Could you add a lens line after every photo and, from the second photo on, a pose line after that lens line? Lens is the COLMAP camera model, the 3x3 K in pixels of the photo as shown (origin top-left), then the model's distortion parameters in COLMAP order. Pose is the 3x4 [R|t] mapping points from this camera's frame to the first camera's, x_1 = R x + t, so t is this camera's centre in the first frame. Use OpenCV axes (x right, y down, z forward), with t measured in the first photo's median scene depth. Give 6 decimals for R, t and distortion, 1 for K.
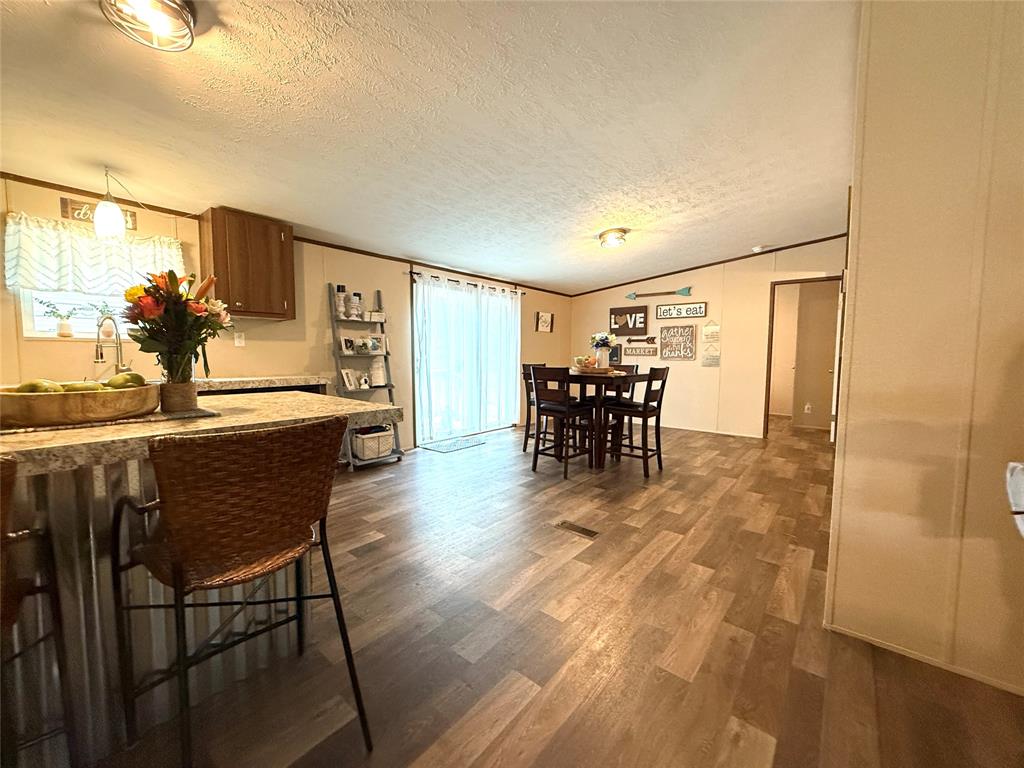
lens RADIAL K [[405.9, 0, 510.3], [0, 405.9, 386.5], [0, 0, 1]] dist [-0.003352, 0.001055]
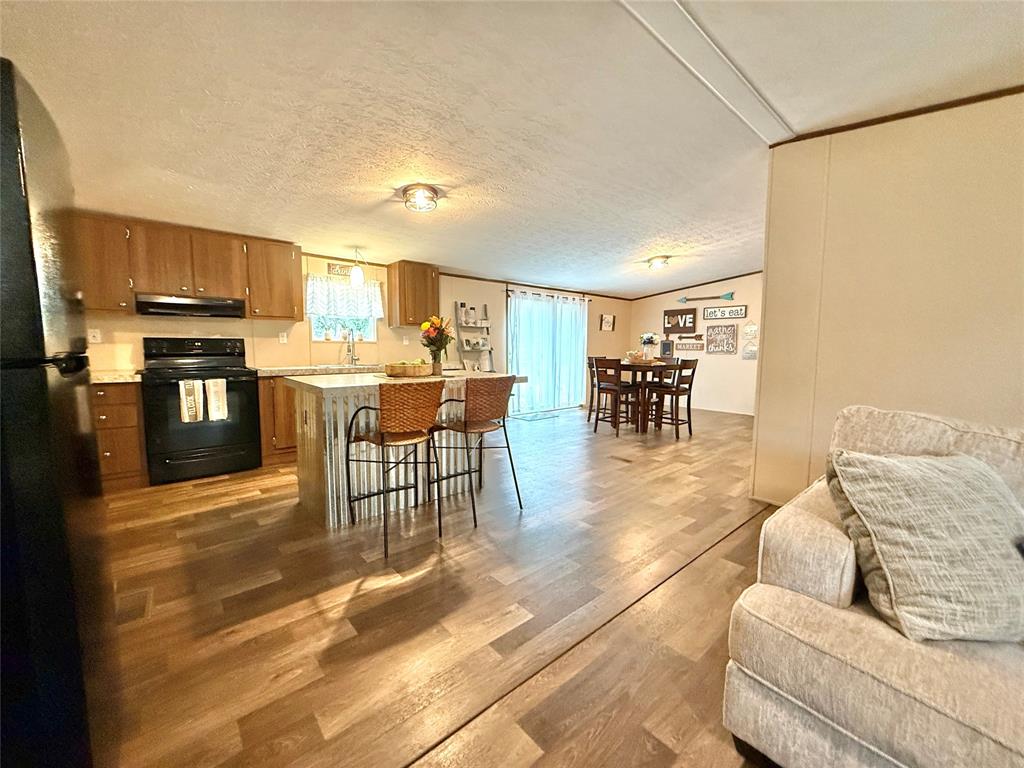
lens RADIAL K [[405.9, 0, 510.8], [0, 405.9, 385.0], [0, 0, 1]] dist [-0.003352, 0.001055]
pose [[0.986850, 0.014216, -0.161011, -0.005046], [-0.012368, 0.999846, 0.012476, 0.027664], [0.161163, -0.010321, 0.986874, -0.411603]]
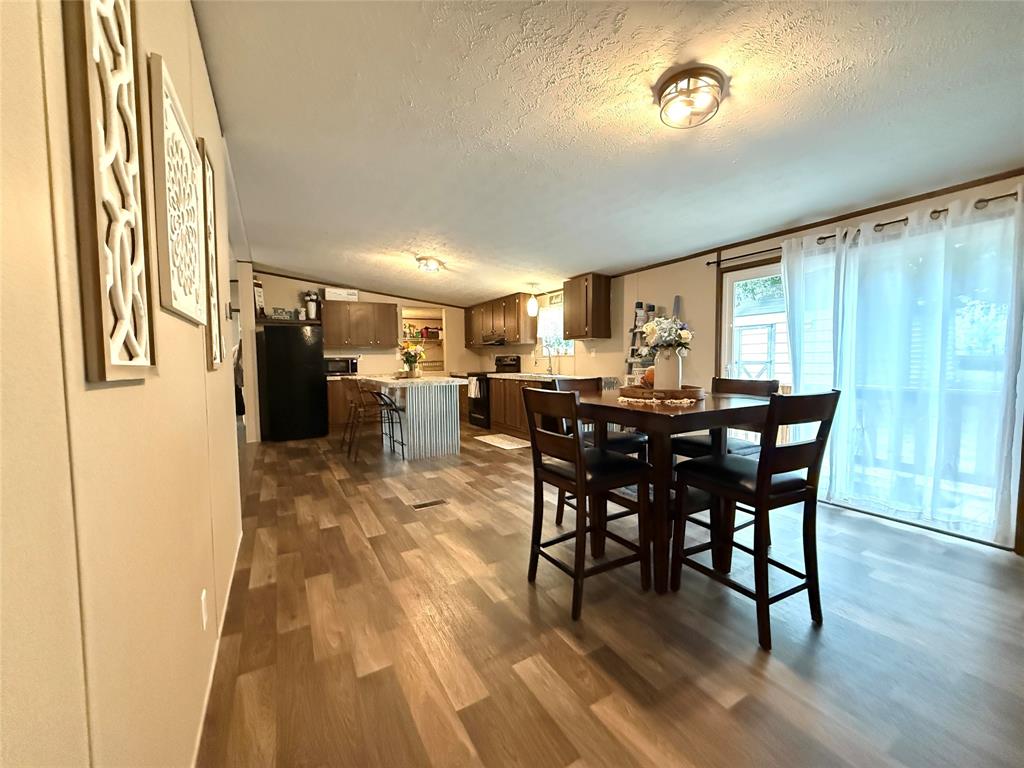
lens RADIAL K [[405.9, 0, 508.1], [0, 405.9, 387.0], [0, 0, 1]] dist [-0.003352, 0.001055]
pose [[-0.345824, 0.058851, -0.936452, 0.774277], [-0.066840, 0.993951, 0.087148, -0.081784], [0.935916, 0.092730, -0.339798, 1.020395]]
